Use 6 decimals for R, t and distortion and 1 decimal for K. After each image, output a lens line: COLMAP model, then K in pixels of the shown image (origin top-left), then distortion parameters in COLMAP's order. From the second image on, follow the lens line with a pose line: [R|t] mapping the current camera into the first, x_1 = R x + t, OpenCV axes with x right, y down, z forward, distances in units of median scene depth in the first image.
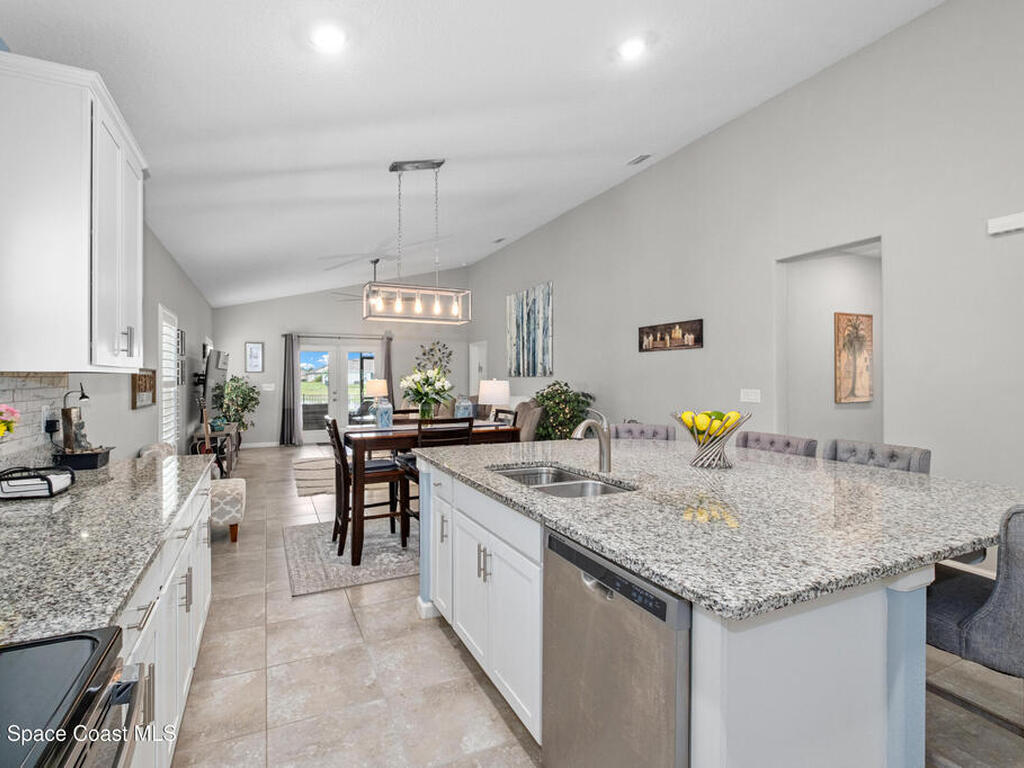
lens RADIAL K [[498.4, 0, 504.1], [0, 498.4, 381.3], [0, 0, 1]] dist [-0.004234, -0.001216]
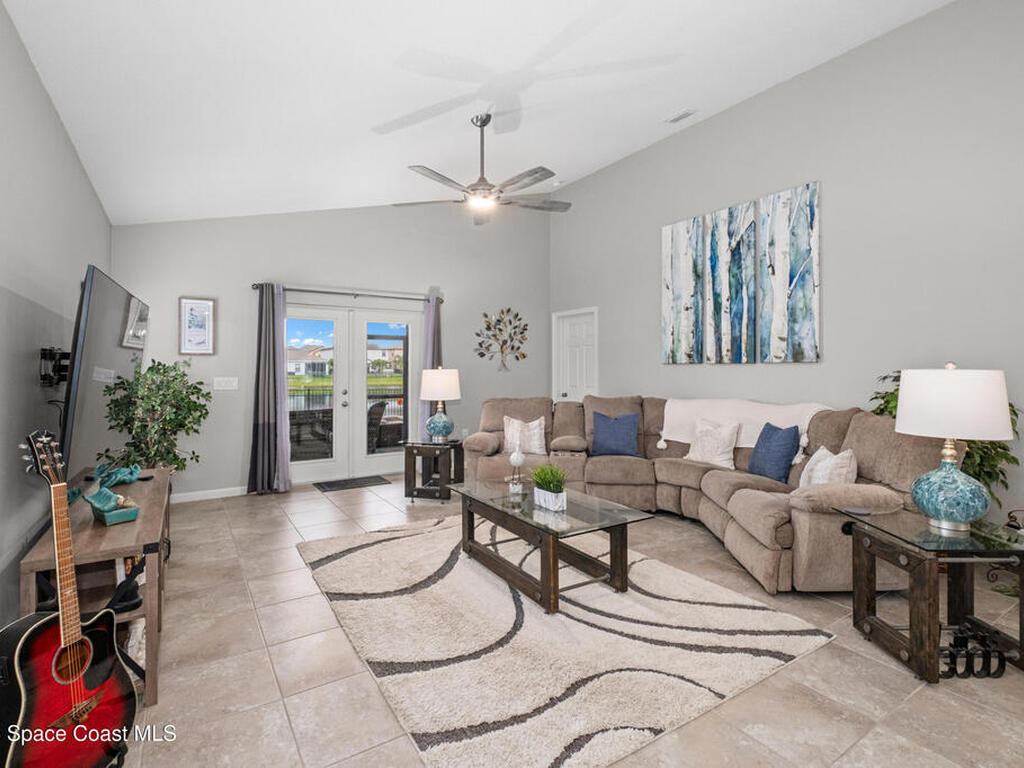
lens RADIAL K [[498.4, 0, 506.4], [0, 498.4, 363.8], [0, 0, 1]] dist [-0.004234, -0.001216]
pose [[0.991455, 0.001620, 0.130440, -0.268144], [0.000391, 0.999882, -0.015388, -0.000636], [-0.130450, 0.015307, 0.991337, 0.474249]]
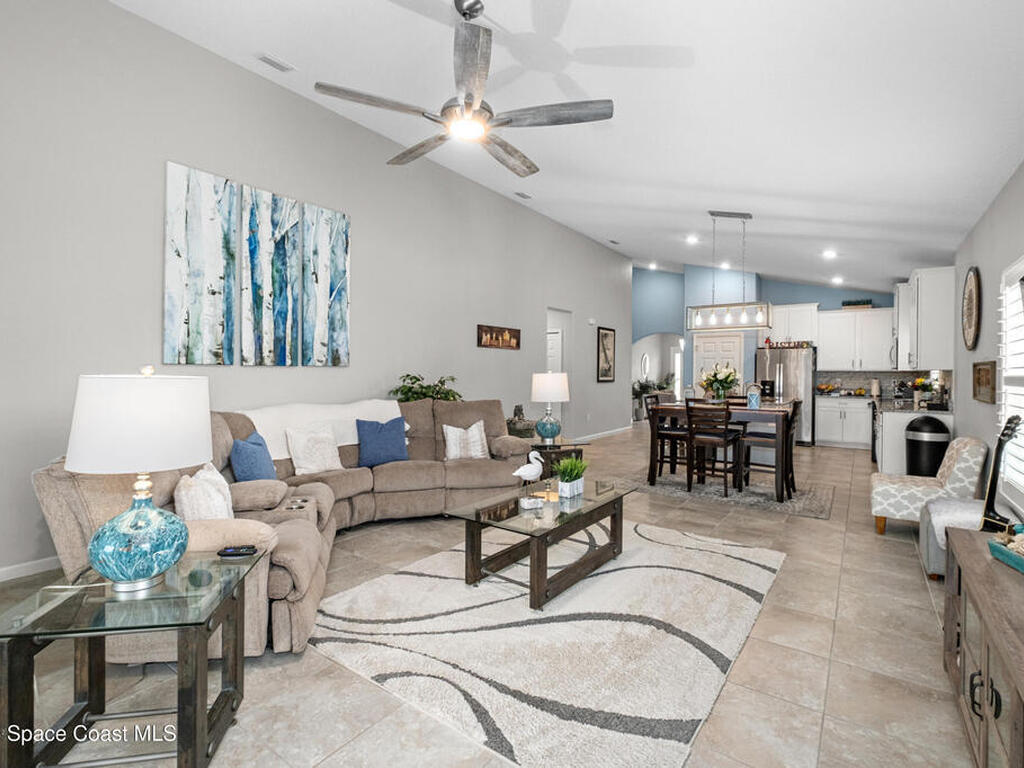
lens RADIAL K [[498.4, 0, 503.8], [0, 498.4, 376.5], [0, 0, 1]] dist [-0.004234, -0.001216]
pose [[-0.471863, -0.008701, 0.881629, -0.498917], [0.001964, 0.999938, 0.010920, -0.003651], [-0.881670, 0.006885, -0.471817, 1.012222]]
